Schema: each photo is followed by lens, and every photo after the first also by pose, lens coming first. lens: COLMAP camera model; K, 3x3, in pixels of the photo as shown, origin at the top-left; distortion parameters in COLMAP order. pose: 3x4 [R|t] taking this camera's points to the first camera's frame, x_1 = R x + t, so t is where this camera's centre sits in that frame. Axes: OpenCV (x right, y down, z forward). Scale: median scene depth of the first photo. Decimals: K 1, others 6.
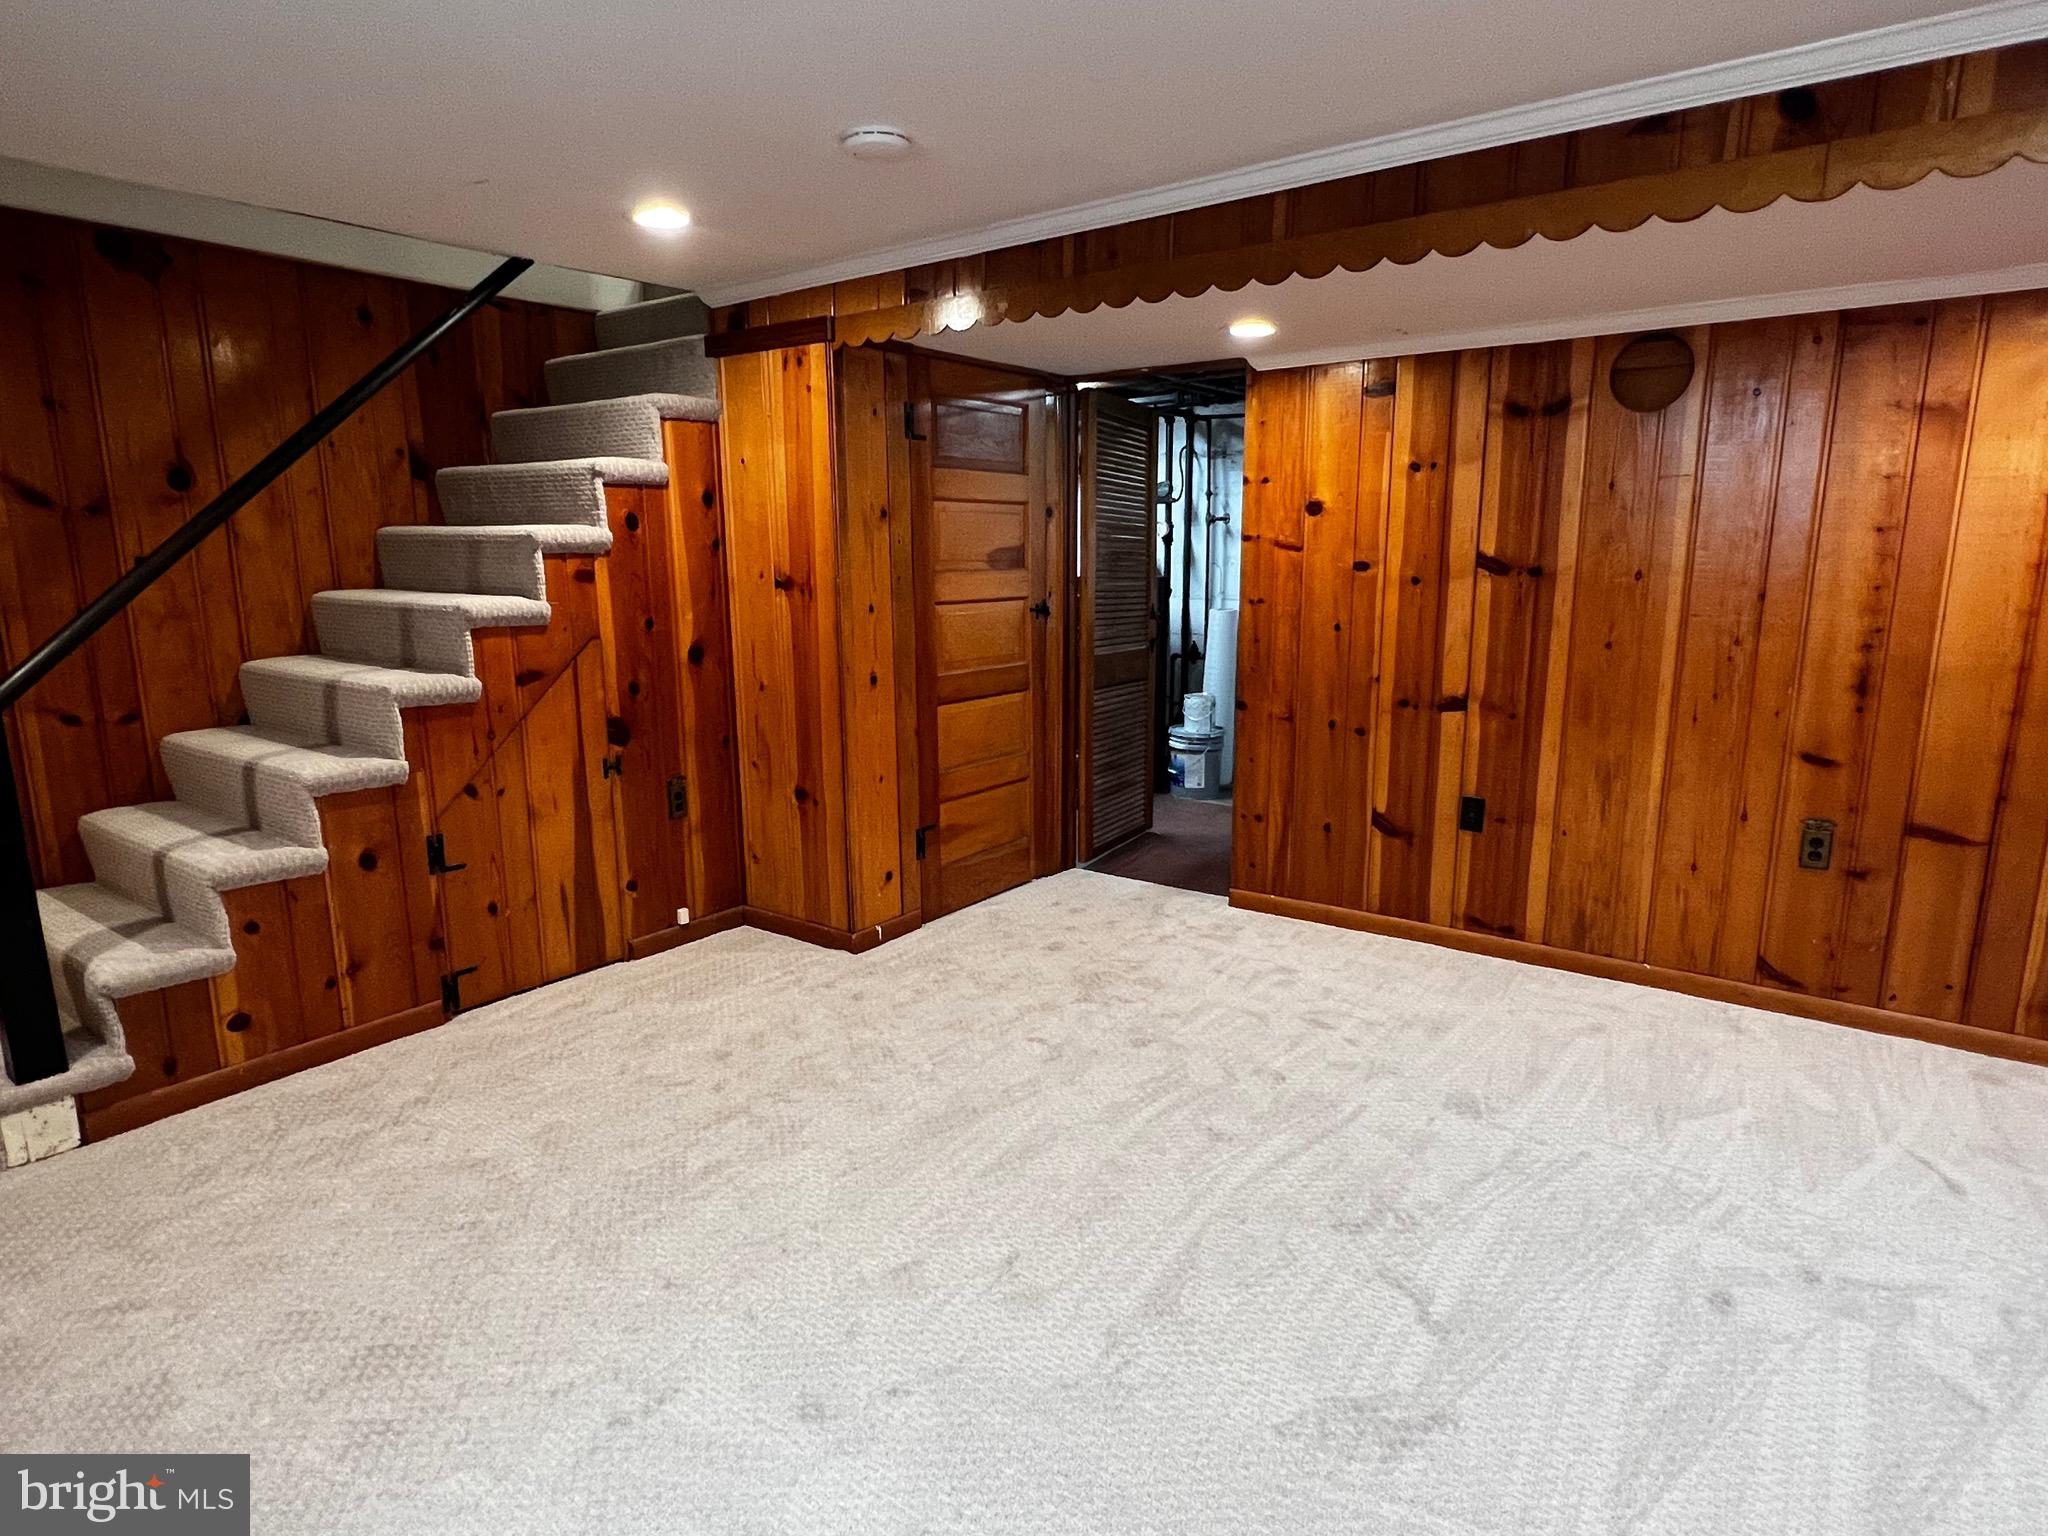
lens RADIAL K [[1122.2, 0, 1012.6], [0, 1122.2, 767.1], [0, 0, 1]] dist [-0.006934, -0.000345]
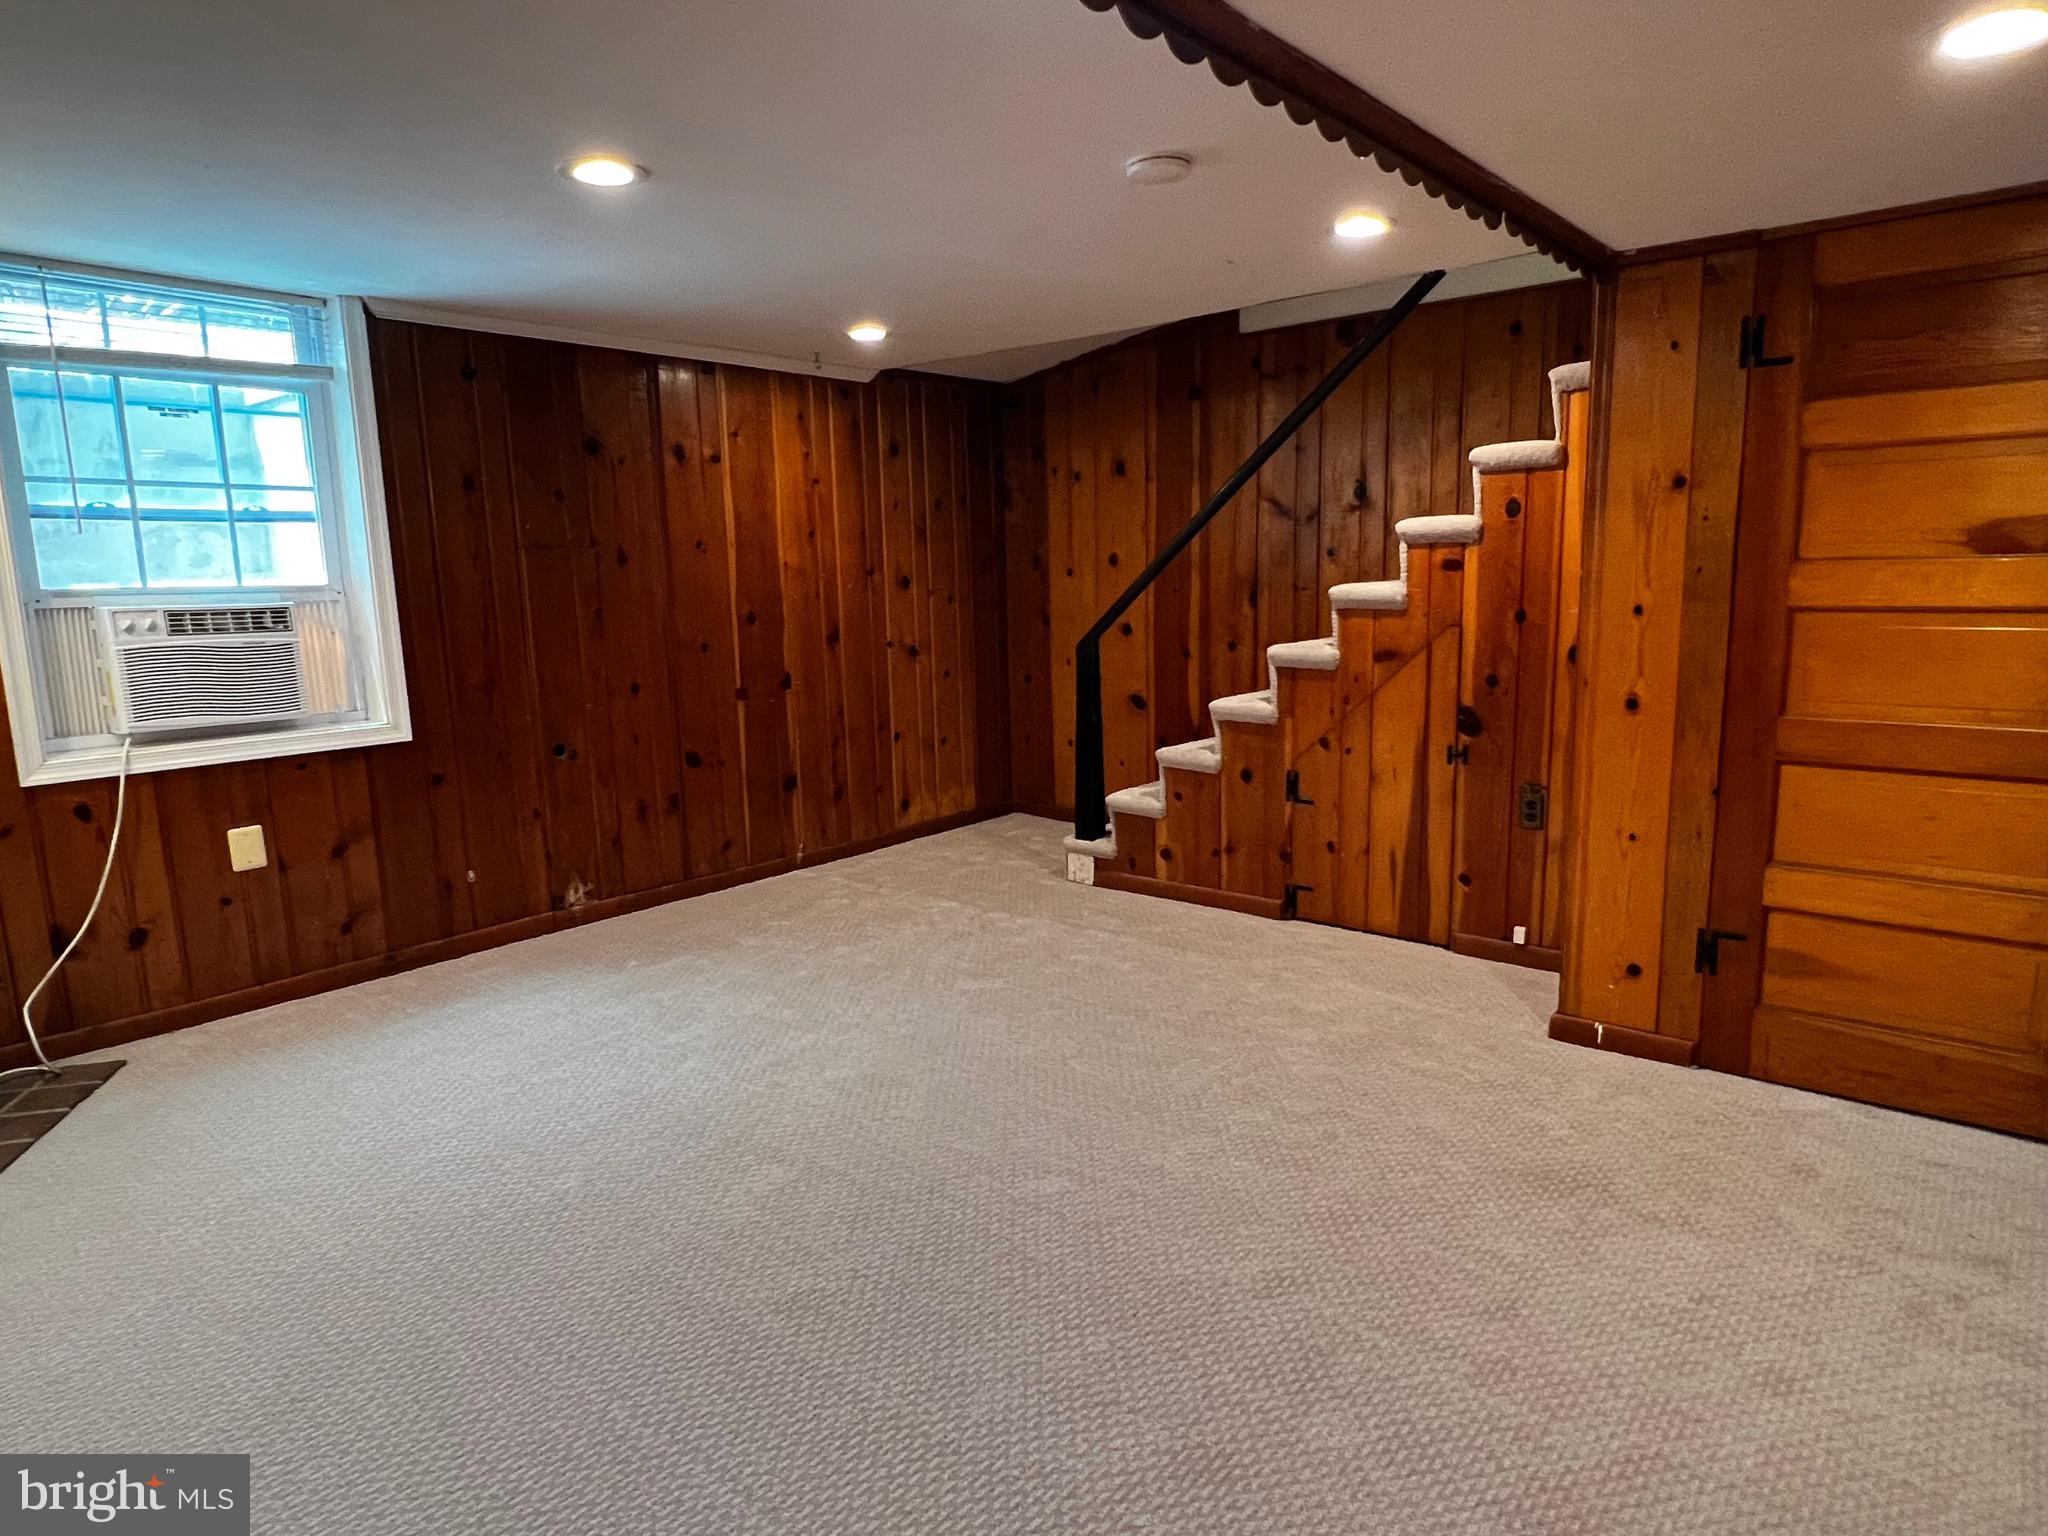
lens RADIAL K [[1212.2, 0, 1015.0], [0, 1212.2, 766.6], [0, 0, 1]] dist [-0.001226, -0.000342]
pose [[-0.058850, 0.168672, -0.983914, 0.778976], [-0.166412, 0.970173, 0.176270, -0.122289], [0.984299, 0.174109, -0.029026, 0.682531]]
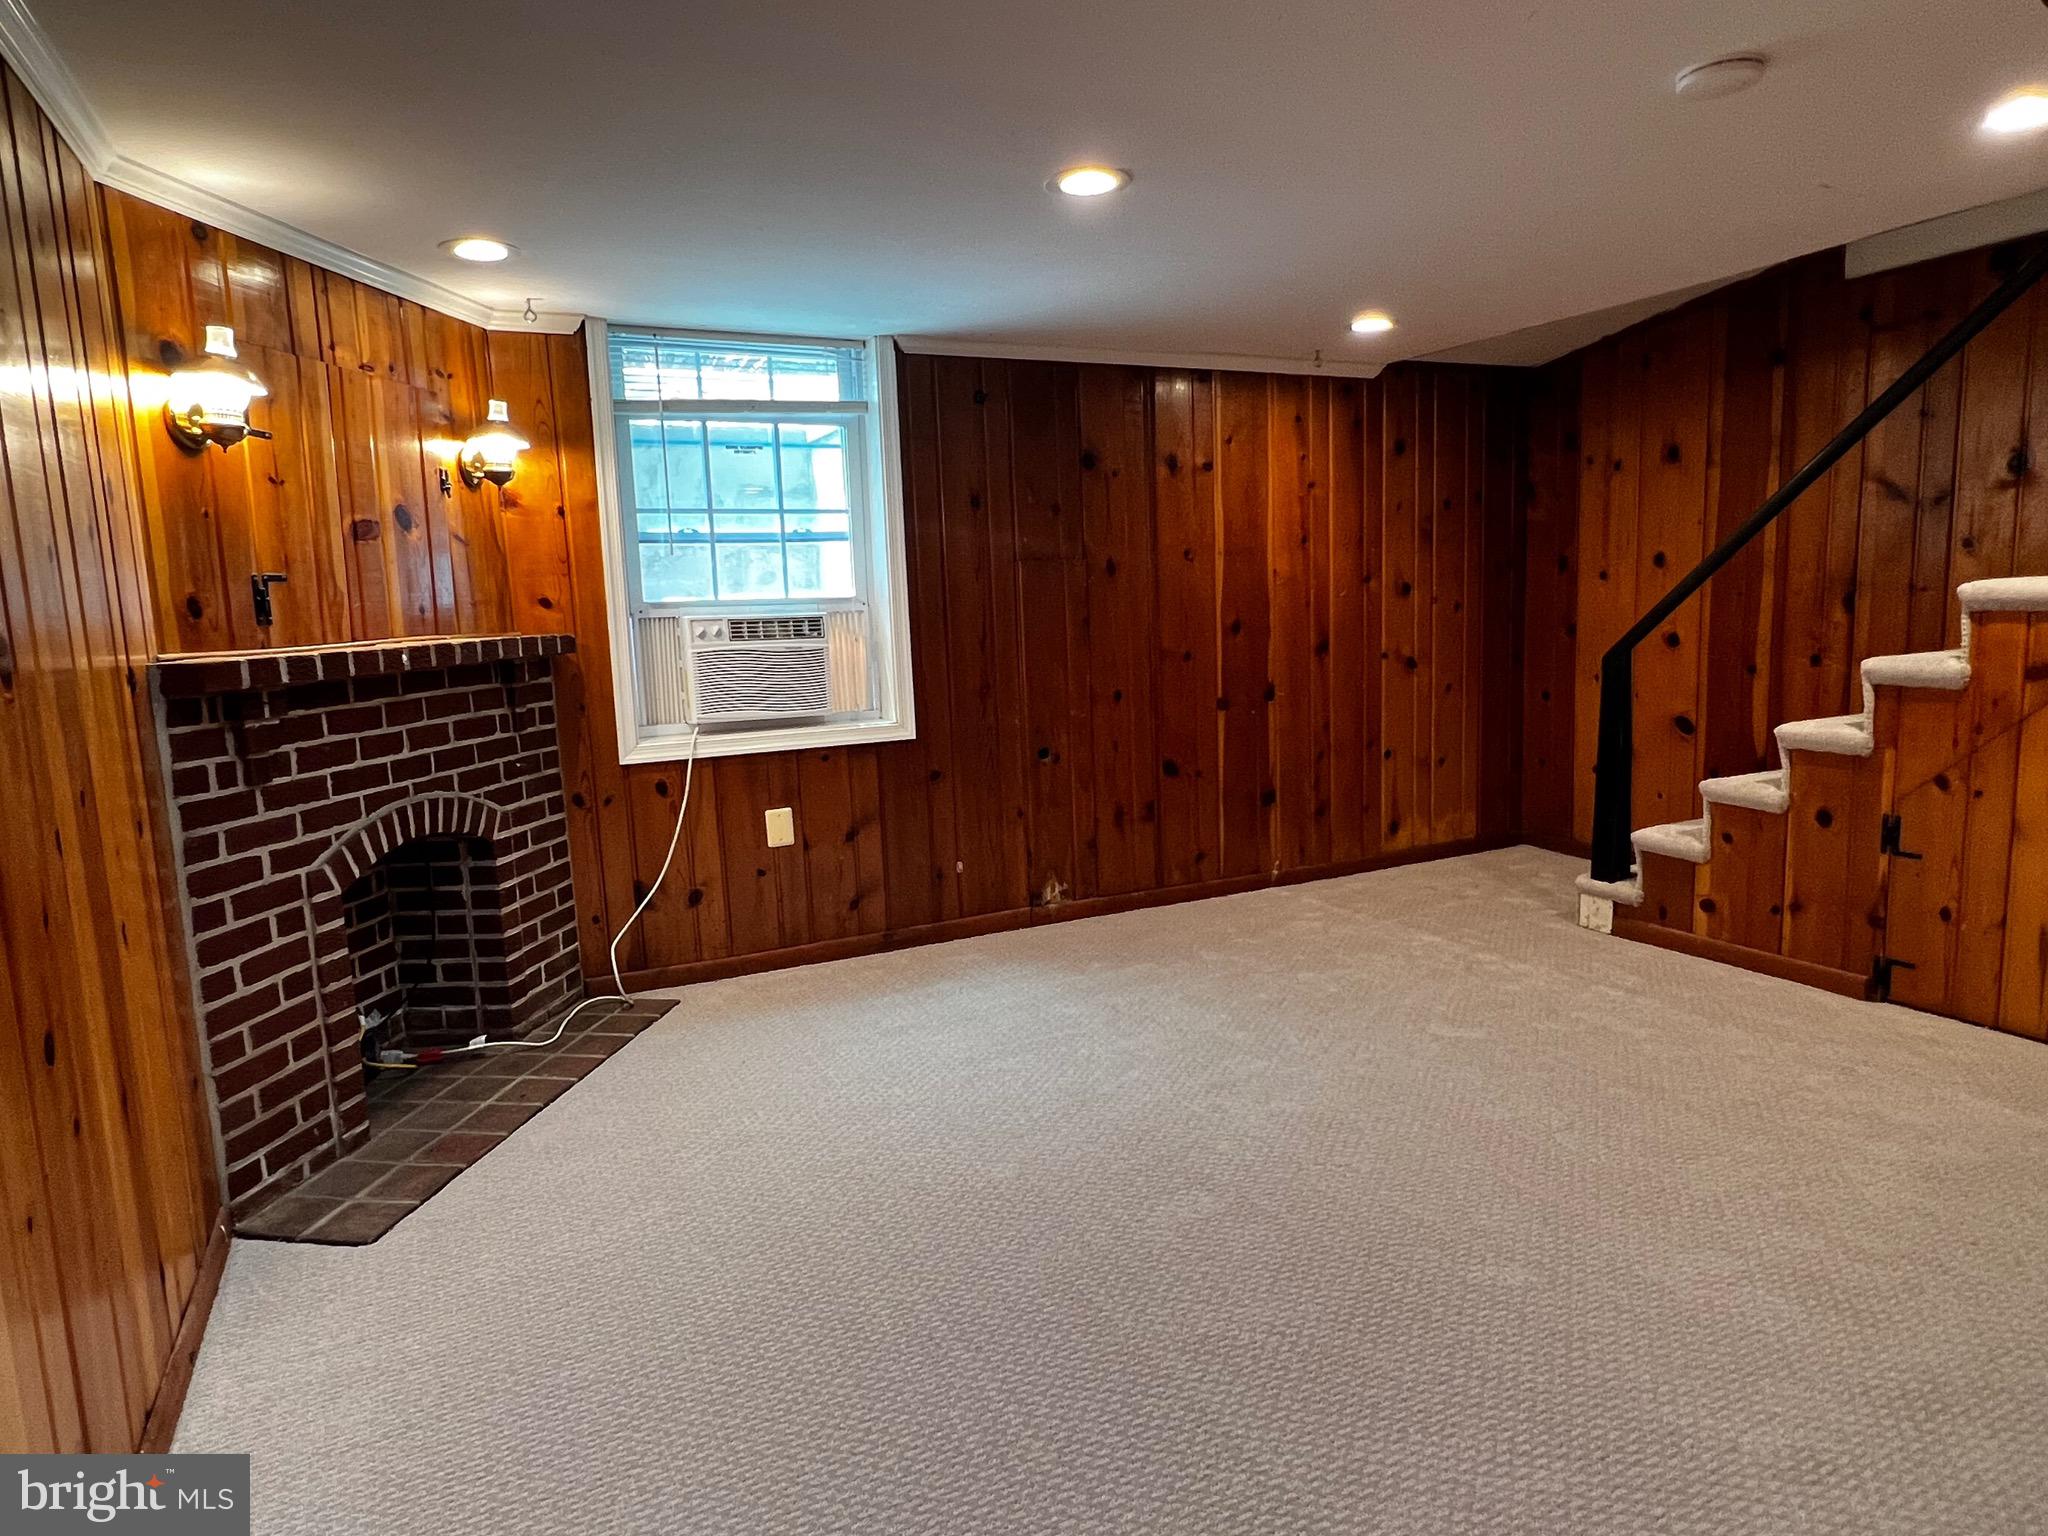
lens RADIAL K [[1212.2, 0, 1010.5], [0, 1212.2, 770.4], [0, 0, 1]] dist [-0.001226, -0.000342]
pose [[-0.459976, 0.146504, -0.875762, 0.733367], [-0.128500, 0.964928, 0.228912, -0.115949], [0.878584, 0.217829, -0.425018, 0.707422]]
